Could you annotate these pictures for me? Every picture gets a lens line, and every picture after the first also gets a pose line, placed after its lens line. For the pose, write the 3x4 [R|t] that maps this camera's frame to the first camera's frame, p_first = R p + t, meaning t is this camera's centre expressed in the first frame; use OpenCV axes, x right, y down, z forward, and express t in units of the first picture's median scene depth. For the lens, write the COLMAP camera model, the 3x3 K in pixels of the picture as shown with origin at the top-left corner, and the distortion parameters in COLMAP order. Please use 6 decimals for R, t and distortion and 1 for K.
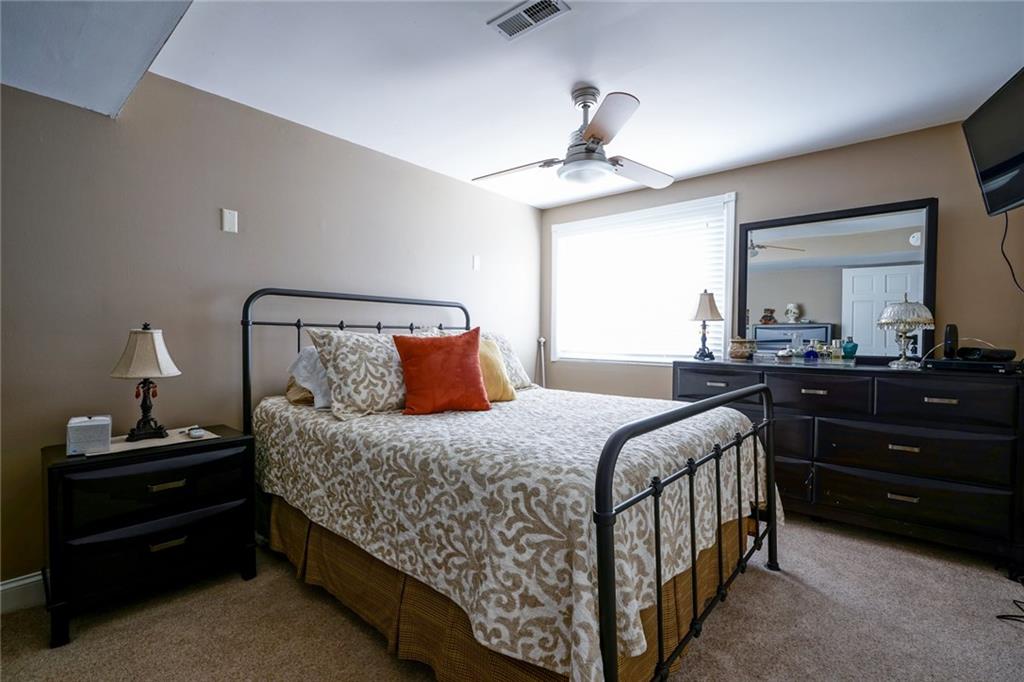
lens RADIAL K [[461.9, 0, 510.4], [0, 461.9, 341.9], [0, 0, 1]] dist [-0.011258, 0.004430]
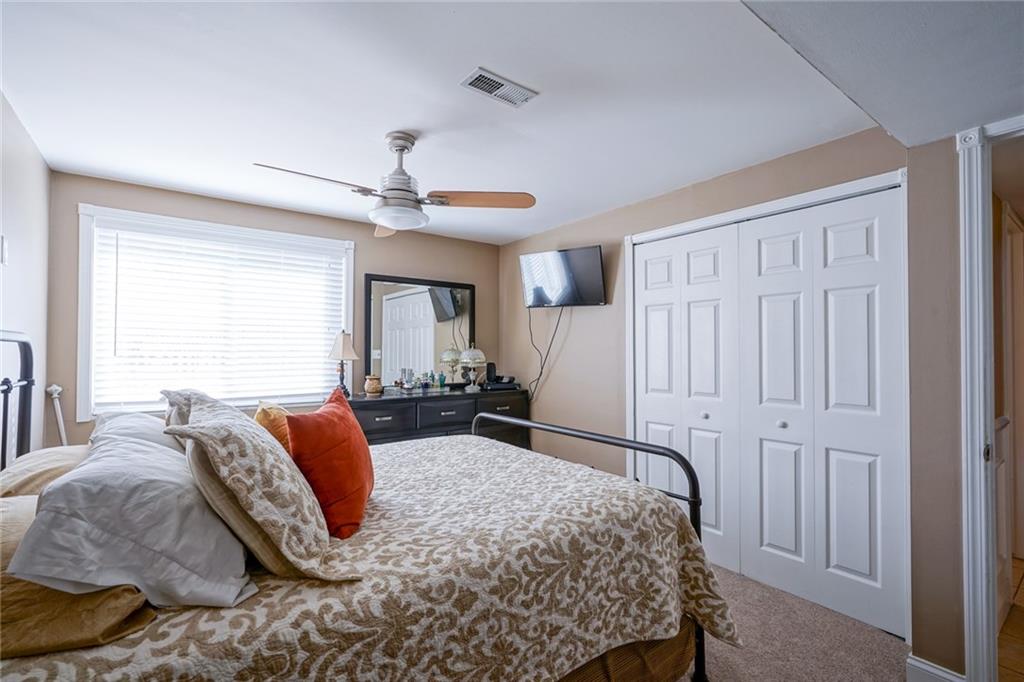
lens RADIAL K [[461.9, 0, 510.0], [0, 461.9, 341.1], [0, 0, 1]] dist [-0.011258, 0.004430]
pose [[0.213209, 0.013902, 0.976908, -1.077974], [0.014476, 0.999744, -0.017386, -0.133008], [-0.976899, 0.017849, 0.212953, 0.851430]]
